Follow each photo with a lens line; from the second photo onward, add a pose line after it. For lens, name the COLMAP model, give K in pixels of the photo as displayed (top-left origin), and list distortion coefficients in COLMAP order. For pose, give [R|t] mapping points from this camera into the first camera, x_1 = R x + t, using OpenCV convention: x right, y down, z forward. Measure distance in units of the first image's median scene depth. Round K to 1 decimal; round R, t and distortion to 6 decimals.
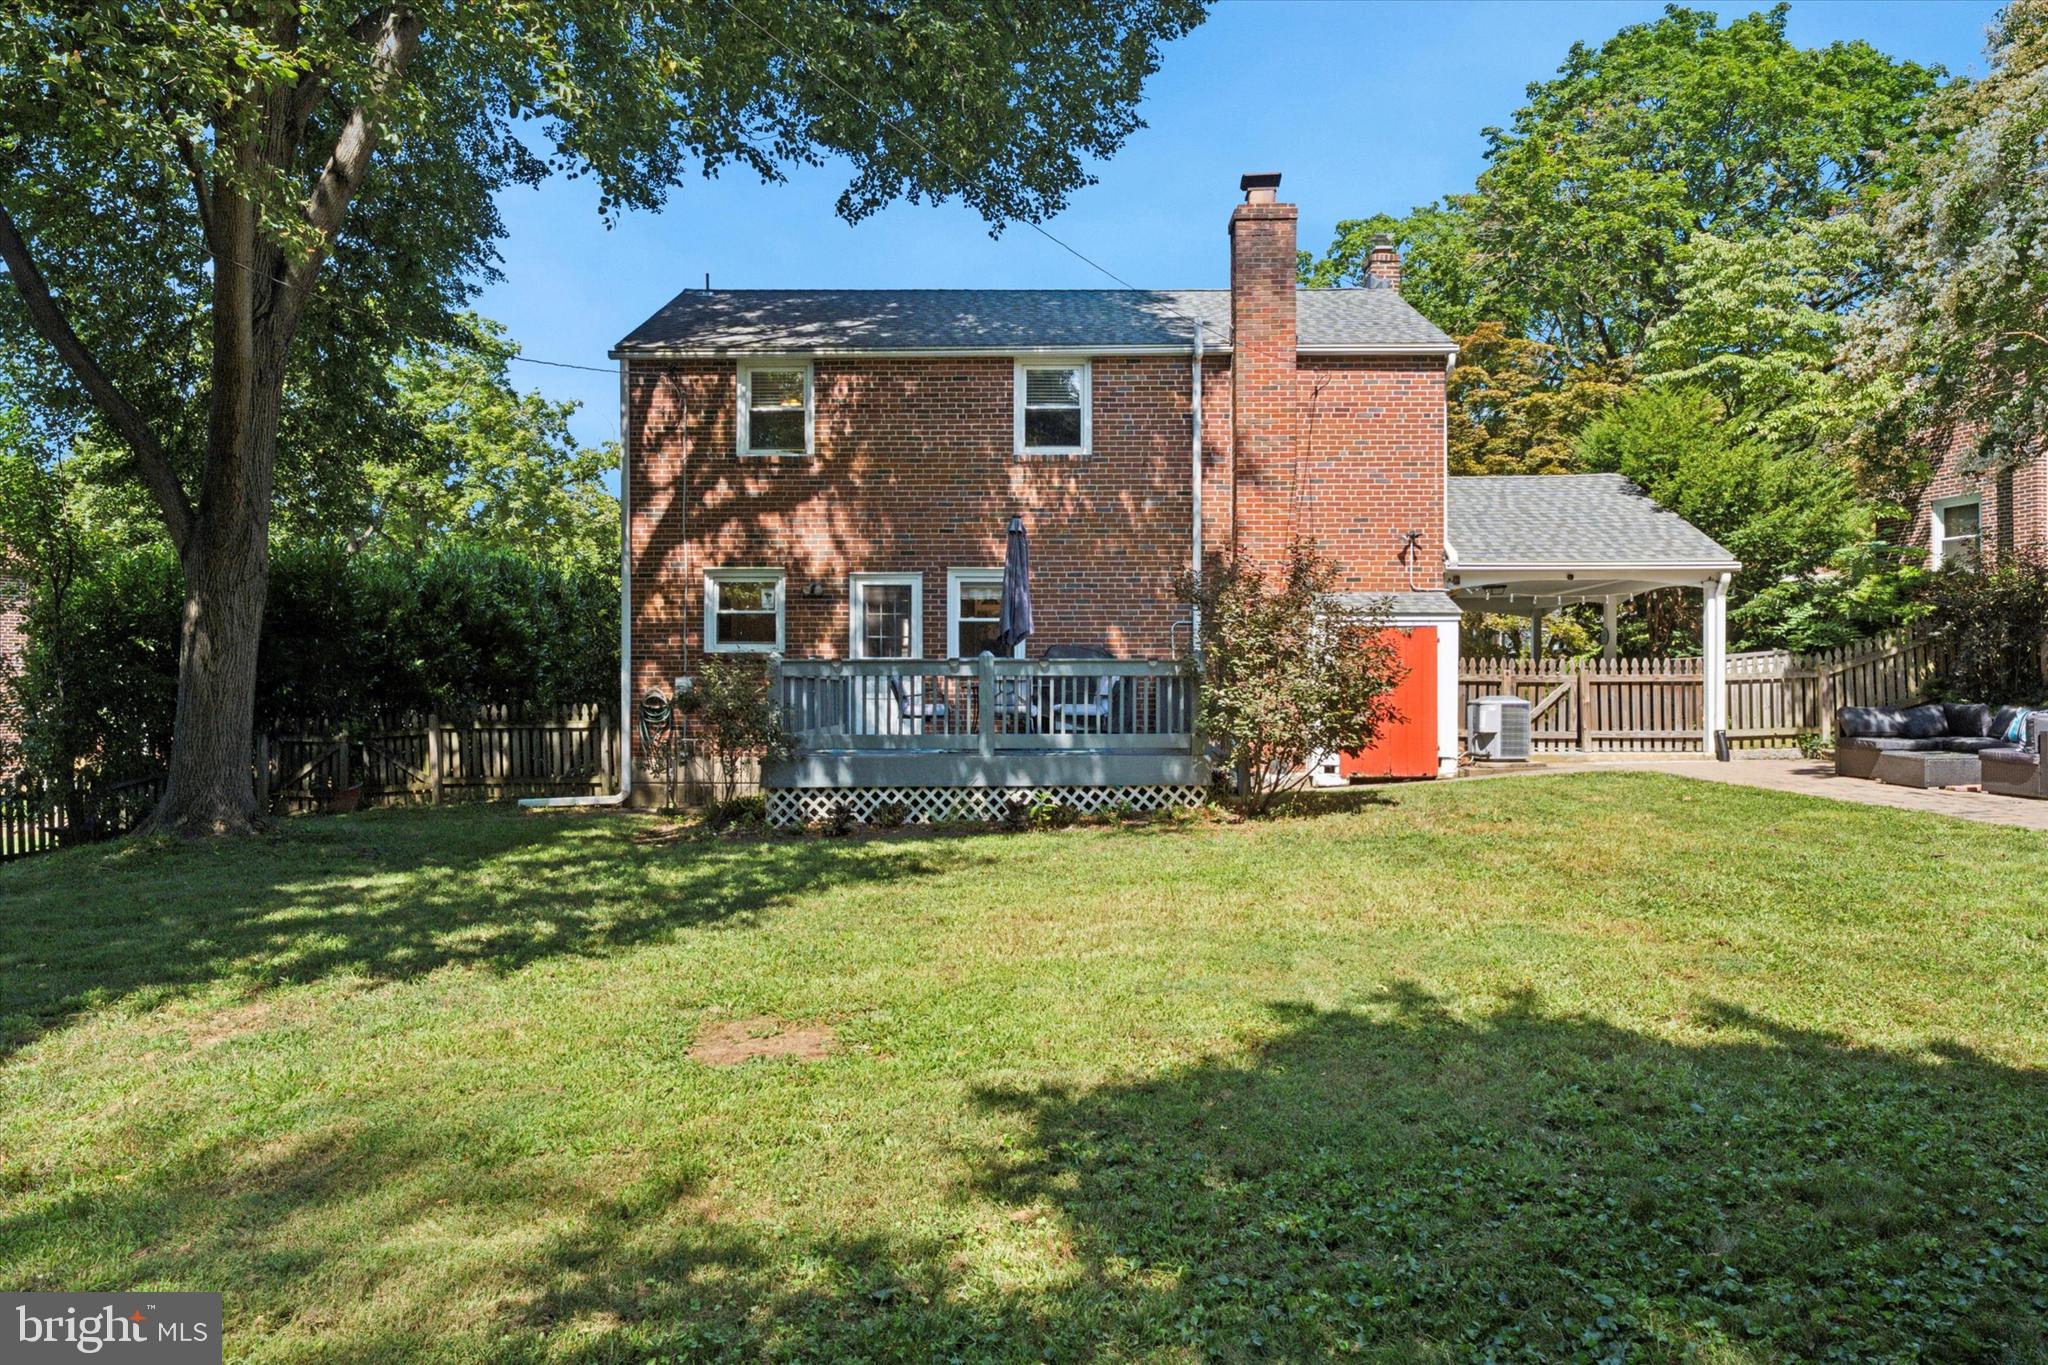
lens RADIAL K [[1265.1, 0, 1024.0], [0, 1265.1, 682.5], [0, 0, 1]] dist [0.004442, -0.000682]
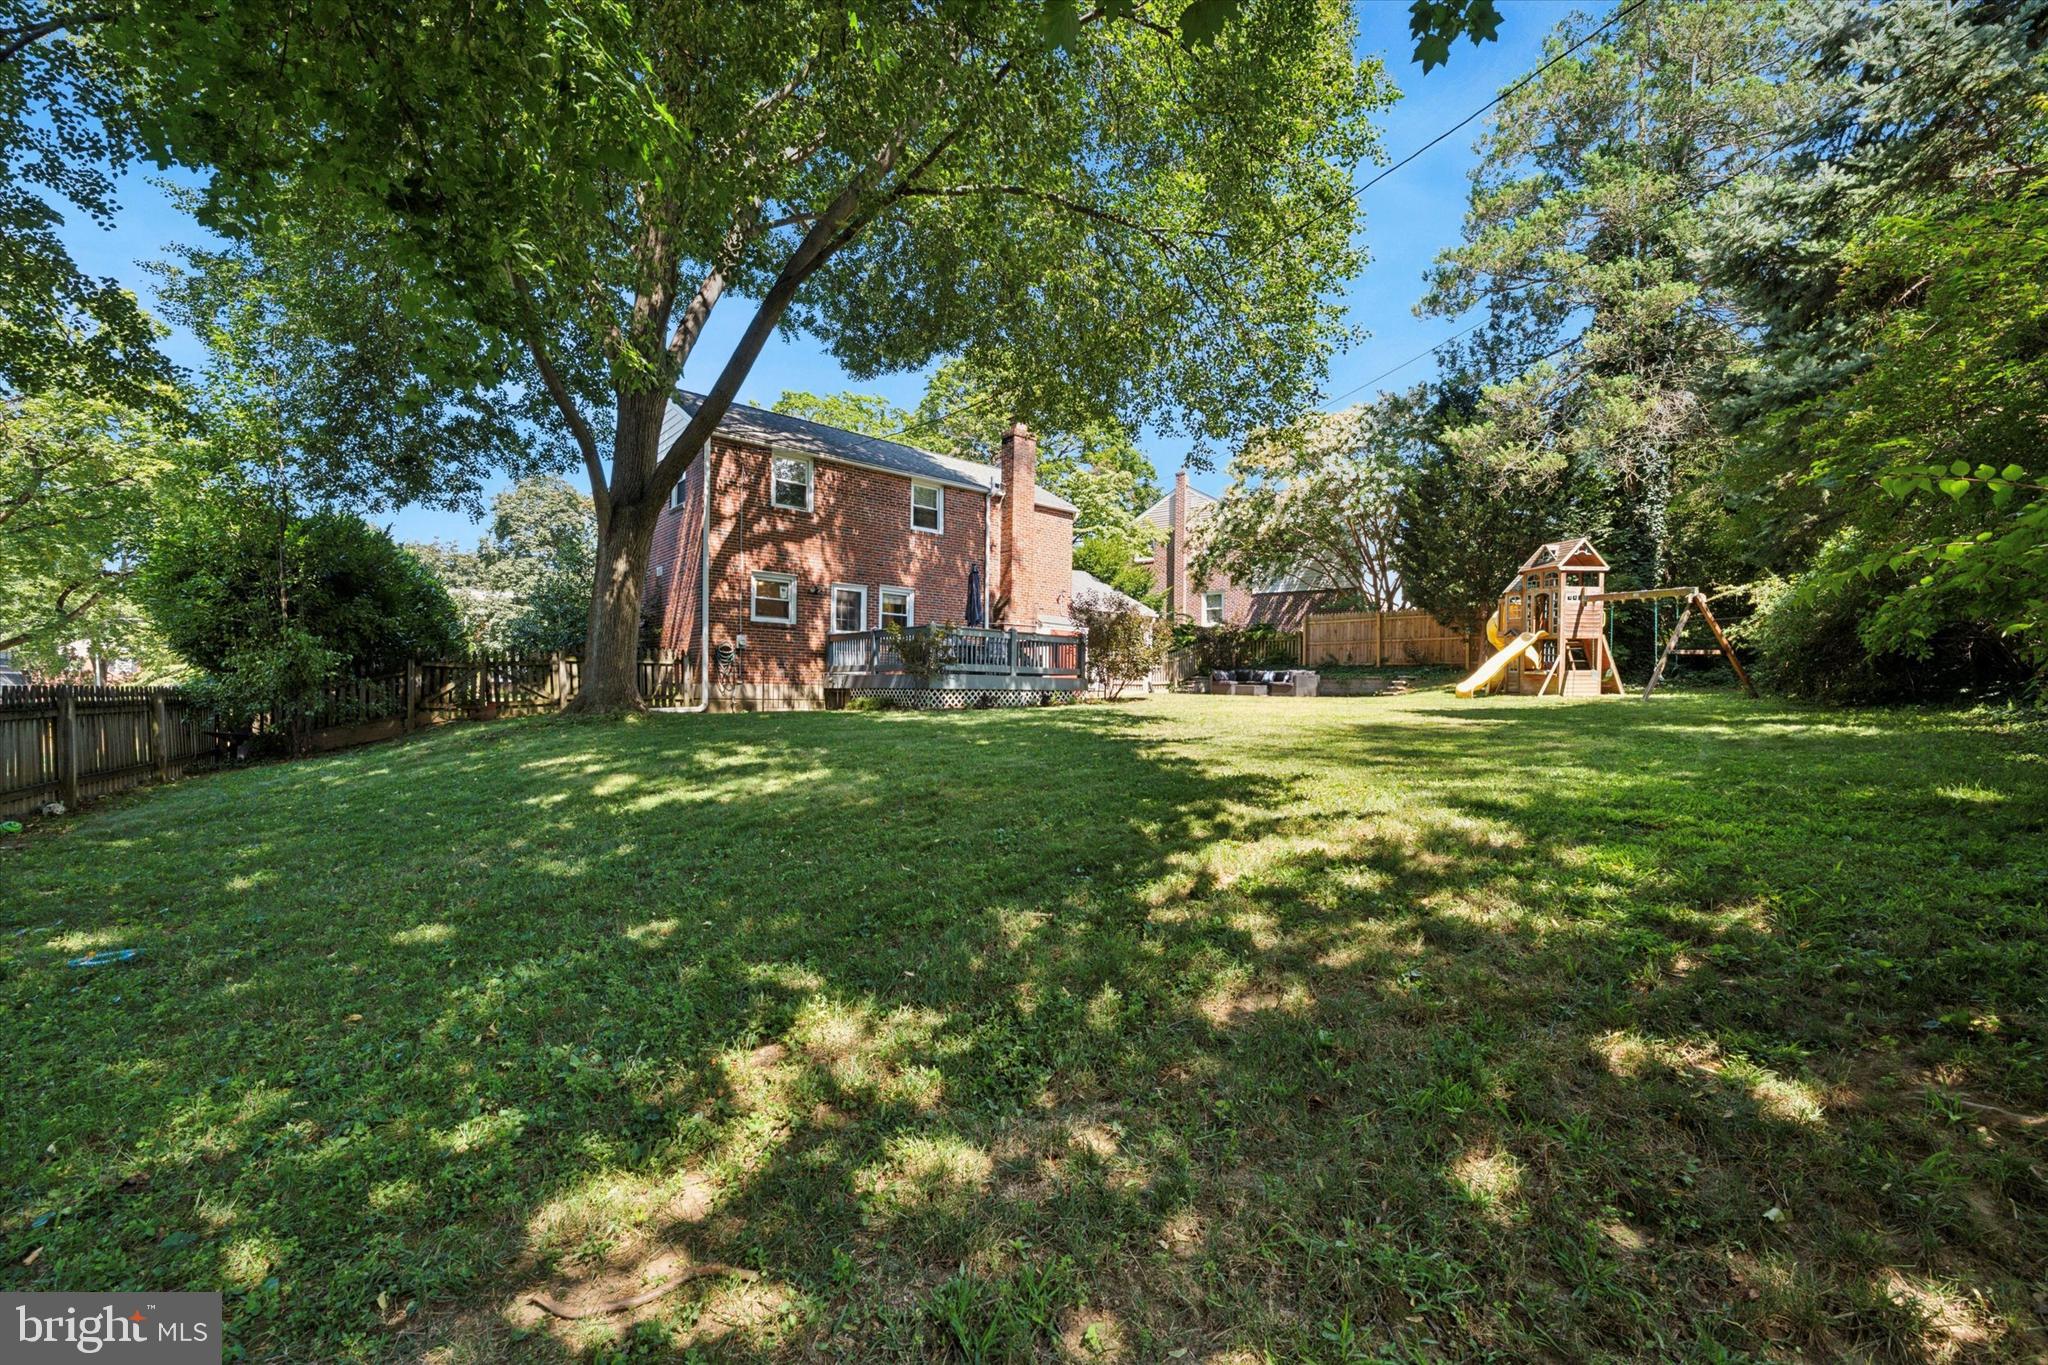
lens RADIAL K [[821.4, 0, 1024.0], [0, 821.4, 682.5], [0, 0, 1]] dist [0.000376, 0.000087]
pose [[0.741844, 0.022624, 0.670191, -0.707534], [-0.020898, 0.999725, -0.010615, 0.061333], [-0.670247, -0.006131, 0.742113, -0.038196]]
